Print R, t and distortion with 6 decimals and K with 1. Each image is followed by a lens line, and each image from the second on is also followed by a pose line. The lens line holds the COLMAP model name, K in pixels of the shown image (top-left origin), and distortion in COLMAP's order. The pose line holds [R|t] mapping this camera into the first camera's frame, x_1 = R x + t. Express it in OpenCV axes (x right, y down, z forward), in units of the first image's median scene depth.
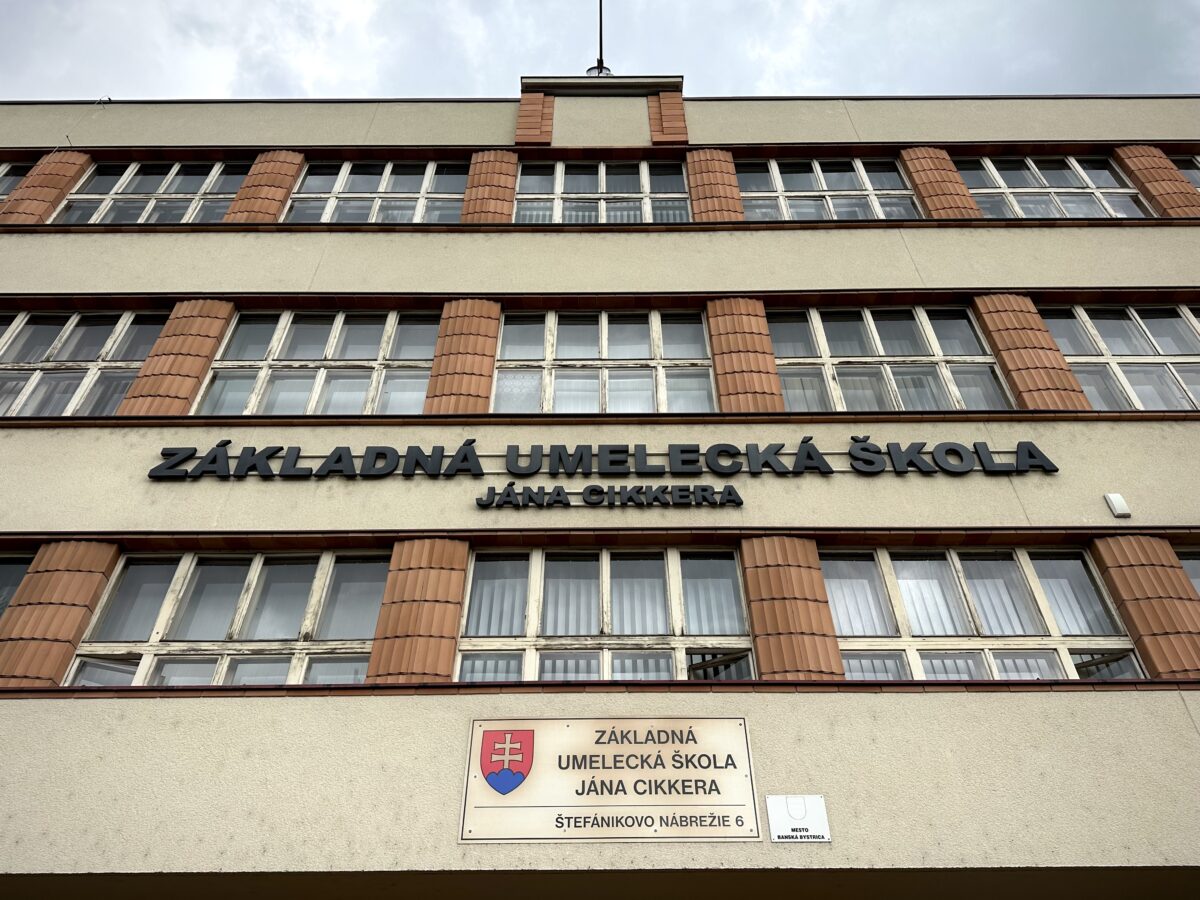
lens RADIAL K [[839.9, 0, 602.8], [0, 839.9, 449.0], [0, 0, 1]] dist [0.031266, -0.028311]
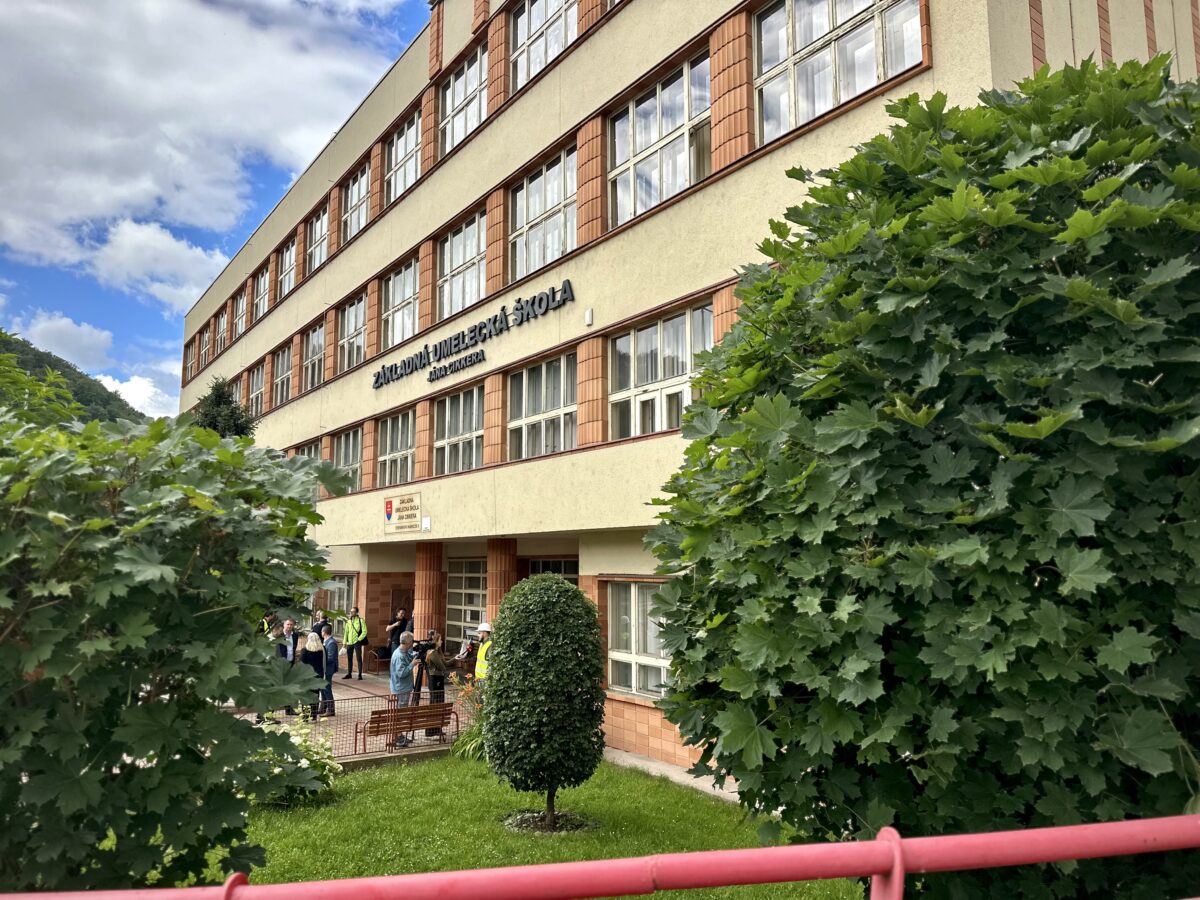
lens RADIAL K [[839.9, 0, 599.8], [0, 839.9, 450.3], [0, 0, 1]] dist [0.031266, -0.028311]
pose [[0.591253, -0.103373, -0.799834, 1.599548], [0.427518, 0.881114, 0.202152, -0.015601], [0.683848, -0.461466, 0.565155, 0.109638]]
